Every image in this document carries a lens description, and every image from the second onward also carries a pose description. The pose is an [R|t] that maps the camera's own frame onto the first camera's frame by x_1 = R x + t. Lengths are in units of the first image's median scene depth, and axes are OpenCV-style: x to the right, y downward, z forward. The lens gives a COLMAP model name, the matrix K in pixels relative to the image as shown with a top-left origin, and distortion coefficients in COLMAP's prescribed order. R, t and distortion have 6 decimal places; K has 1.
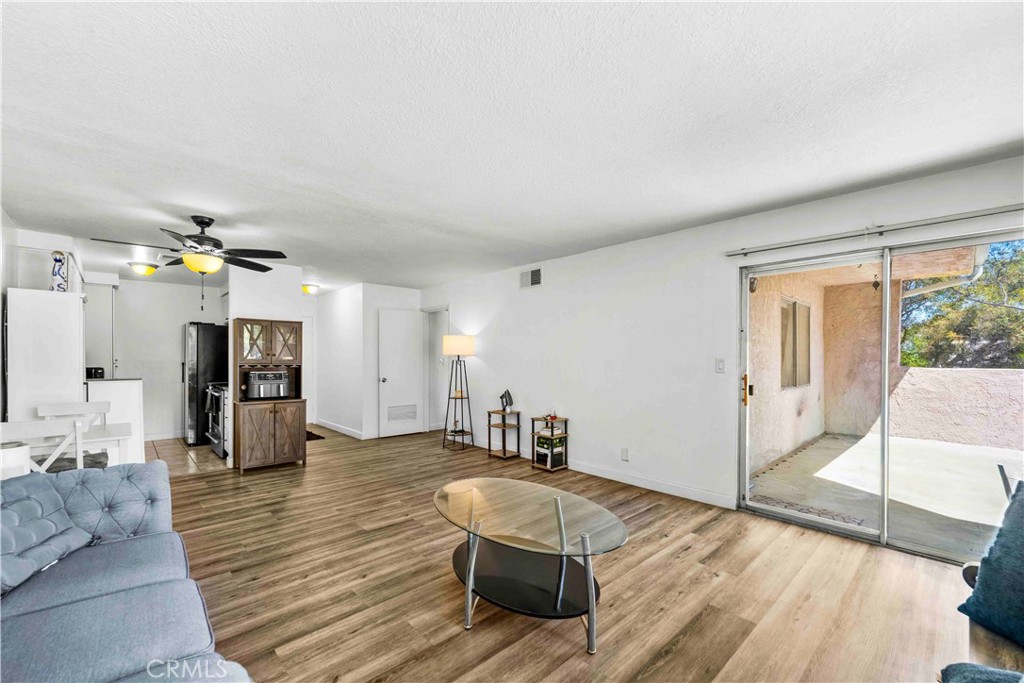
lens RADIAL K [[419.7, 0, 510.8], [0, 419.7, 357.3], [0, 0, 1]] dist [-0.000110, -0.000051]
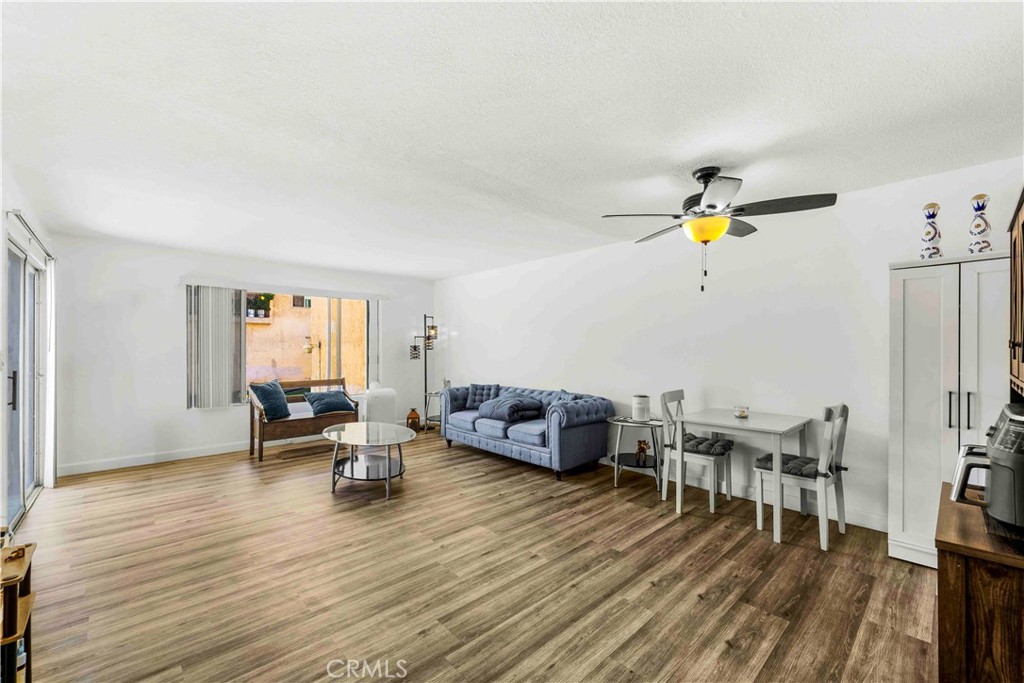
lens RADIAL K [[419.7, 0, 516.9], [0, 419.7, 346.1], [0, 0, 1]] dist [-0.000110, -0.000051]
pose [[-0.999881, -0.002272, -0.015281, -0.360935], [-0.002186, 0.999982, -0.005616, -0.004252], [0.015294, -0.005582, -0.999867, 1.730061]]
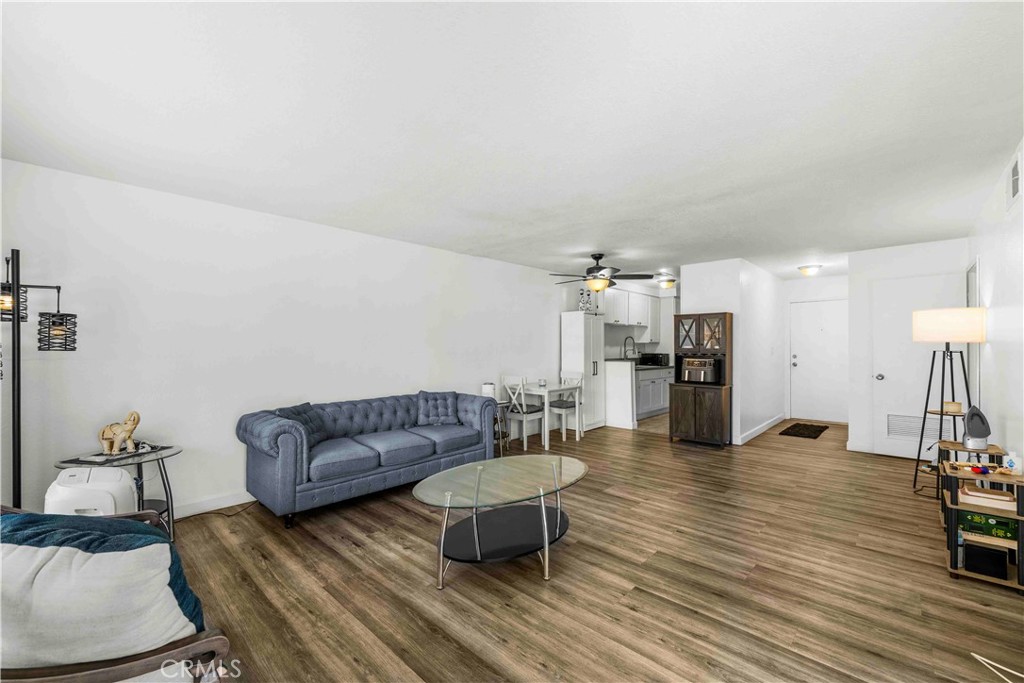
lens RADIAL K [[419.7, 0, 512.1], [0, 419.7, 345.8], [0, 0, 1]] dist [-0.000110, -0.000051]
pose [[0.074771, -0.003585, -0.997194, 0.725434], [0.002487, 0.999991, -0.003409, 0.000483], [0.997198, -0.002225, 0.074779, 0.566830]]
